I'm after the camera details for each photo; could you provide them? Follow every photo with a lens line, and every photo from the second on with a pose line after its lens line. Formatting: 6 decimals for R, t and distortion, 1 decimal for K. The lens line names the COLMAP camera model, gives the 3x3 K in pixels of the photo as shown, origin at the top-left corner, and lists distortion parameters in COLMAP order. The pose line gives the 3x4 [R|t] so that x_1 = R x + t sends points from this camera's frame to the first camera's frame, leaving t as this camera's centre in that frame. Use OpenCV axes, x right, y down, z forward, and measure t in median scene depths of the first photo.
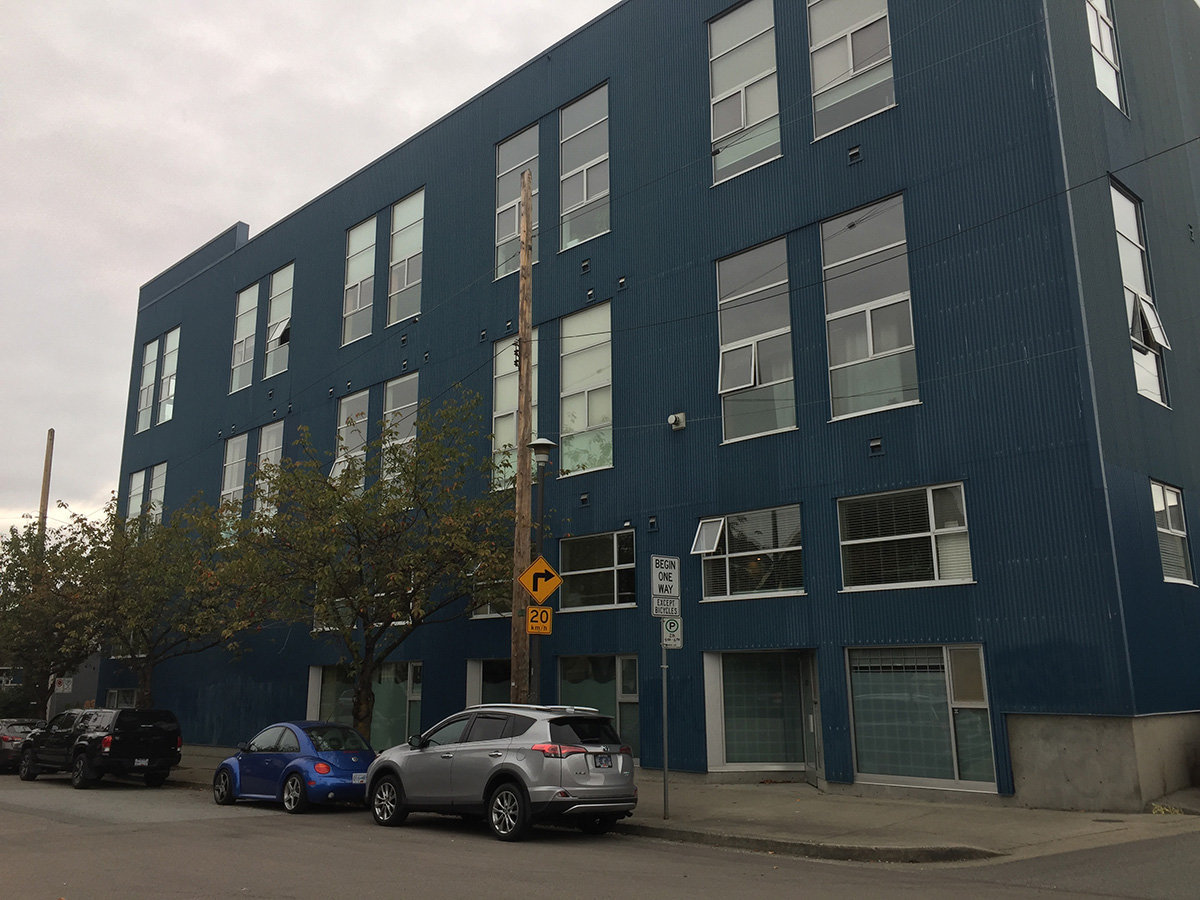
lens RADIAL K [[1036.4, 0, 613.2], [0, 1036.4, 429.7], [0, 0, 1]] dist [0.077738, -0.116911]
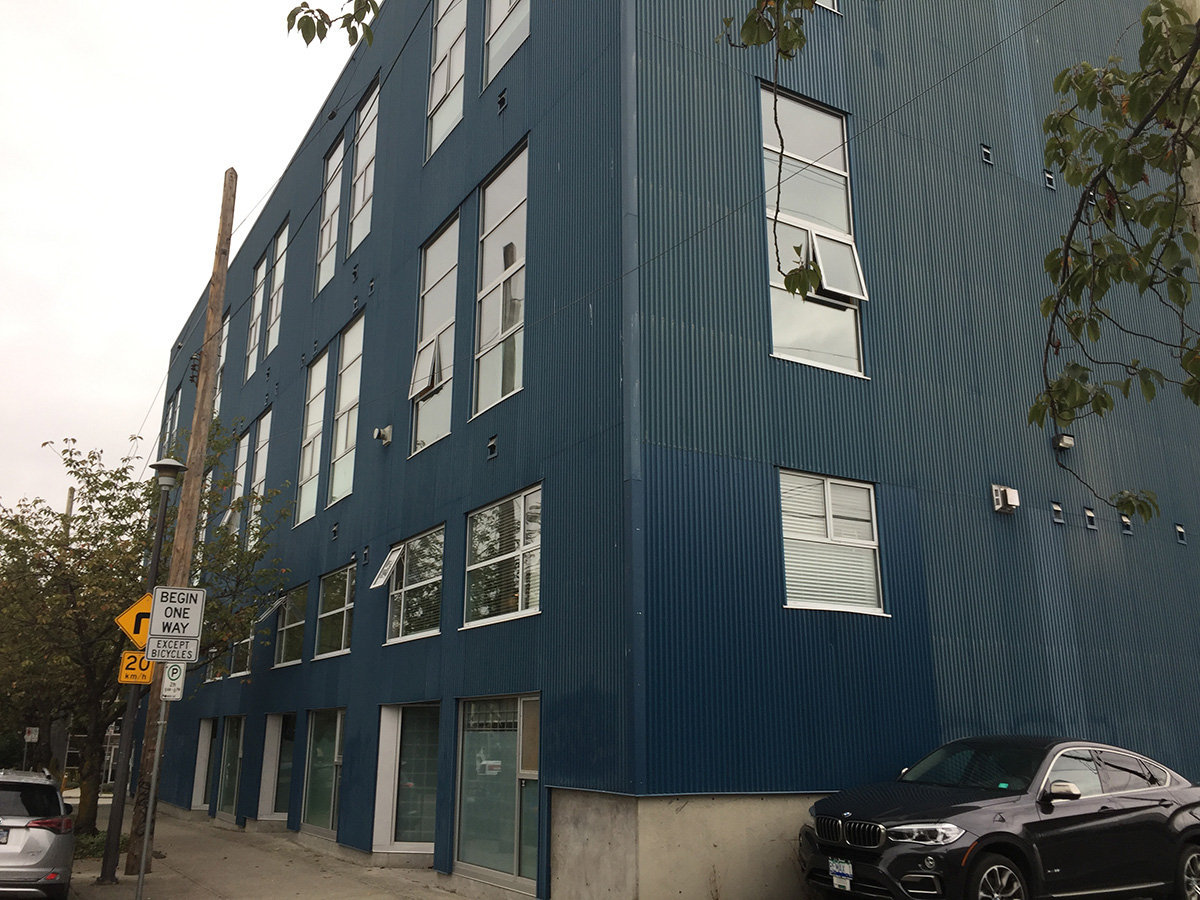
lens RADIAL K [[1036.4, 0, 613.2], [0, 1036.4, 429.7], [0, 0, 1]] dist [0.077738, -0.116911]
pose [[0.971536, -0.052112, -0.231088, 0.501637], [0.040120, 0.997608, -0.056295, 0.048867], [0.233468, 0.045422, 0.971303, 0.226709]]
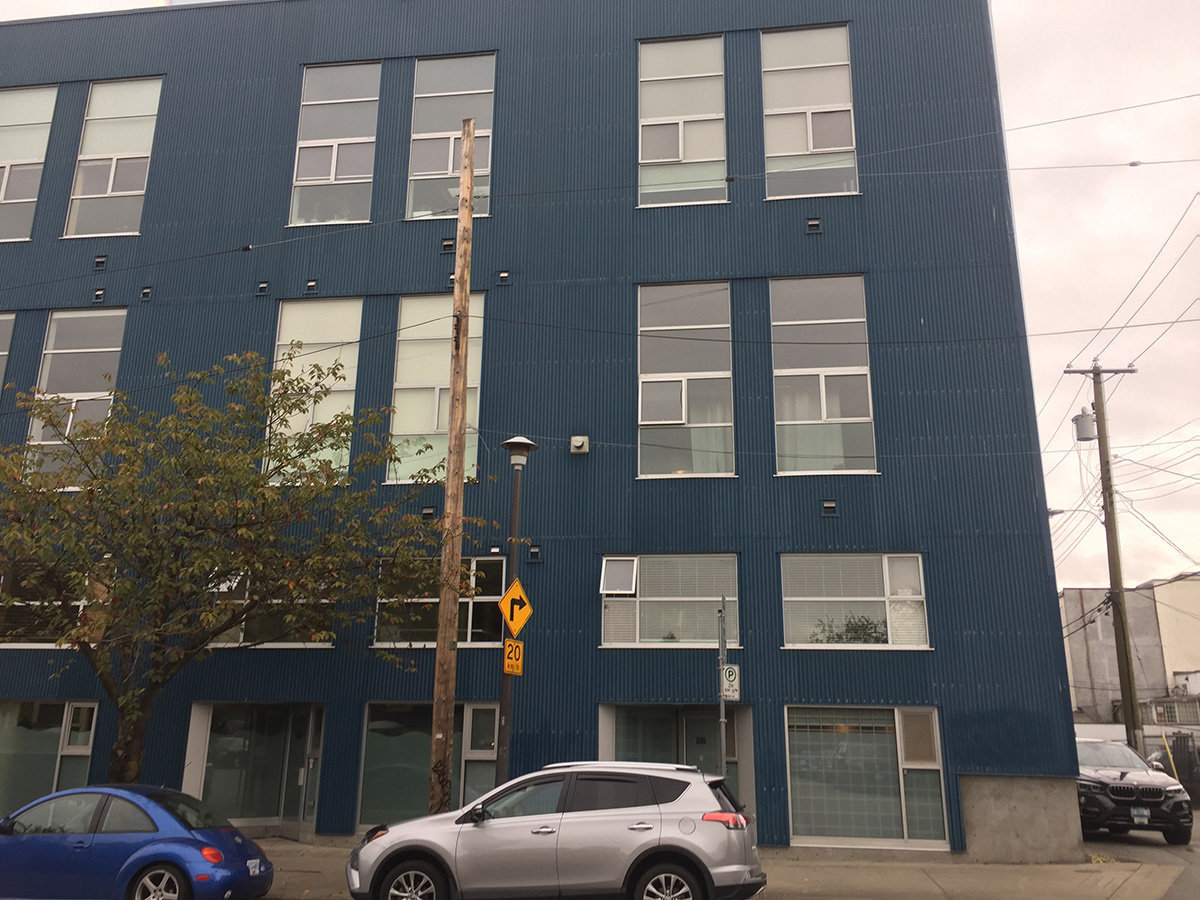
lens RADIAL K [[1018.1, 0, 629.7], [0, 1018.1, 435.7], [0, 0, 1]] dist [0.077024, -0.111088]
pose [[0.794675, 0.190540, 0.576356, -0.471327], [-0.161443, 0.981605, -0.101916, 0.076703], [-0.585173, -0.012058, 0.810819, 0.287559]]
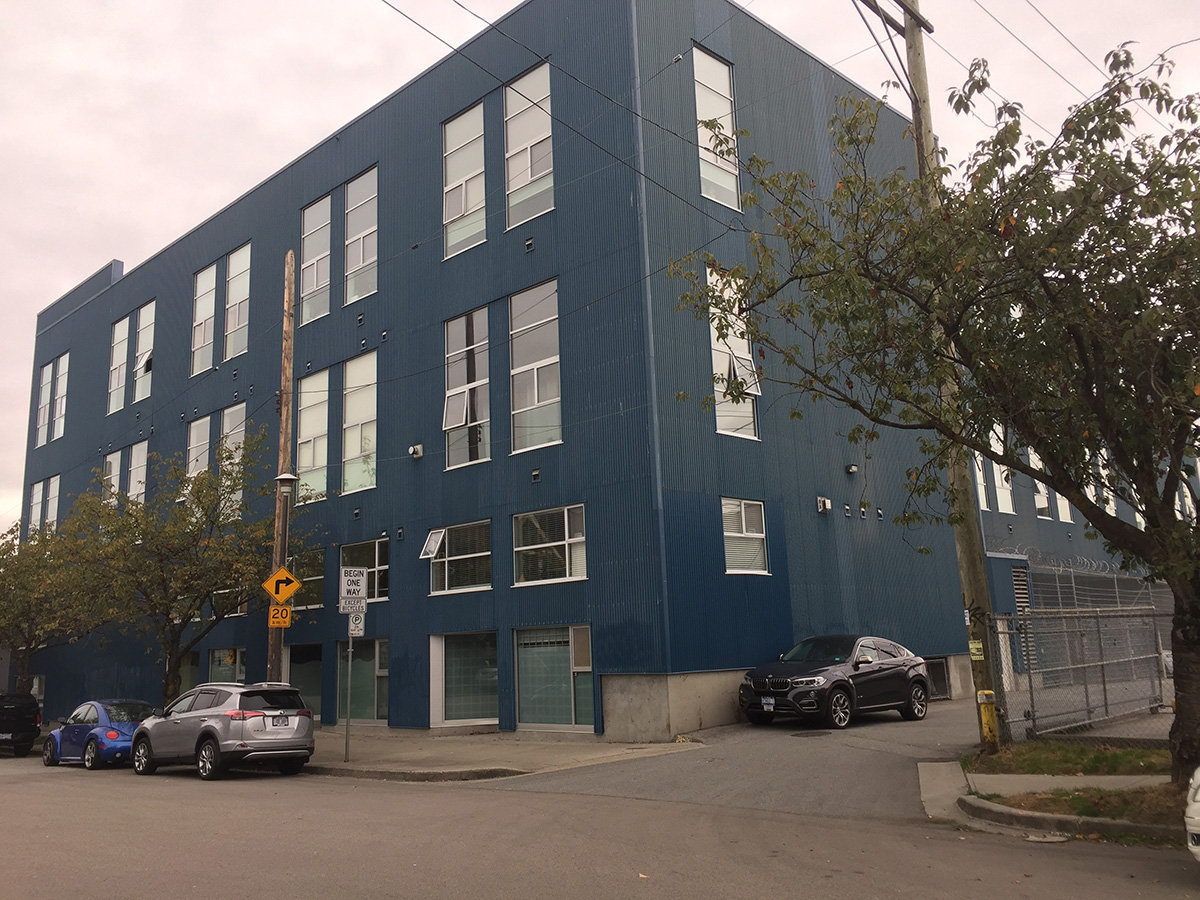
lens RADIAL K [[1036.4, 0, 613.2], [0, 1036.4, 429.7], [0, 0, 1]] dist [0.077738, -0.116911]
pose [[0.999420, -0.026775, 0.021049, 0.307646], [0.026171, 0.999251, 0.028491, -0.071771], [-0.021796, -0.027924, 0.999372, -0.287593]]
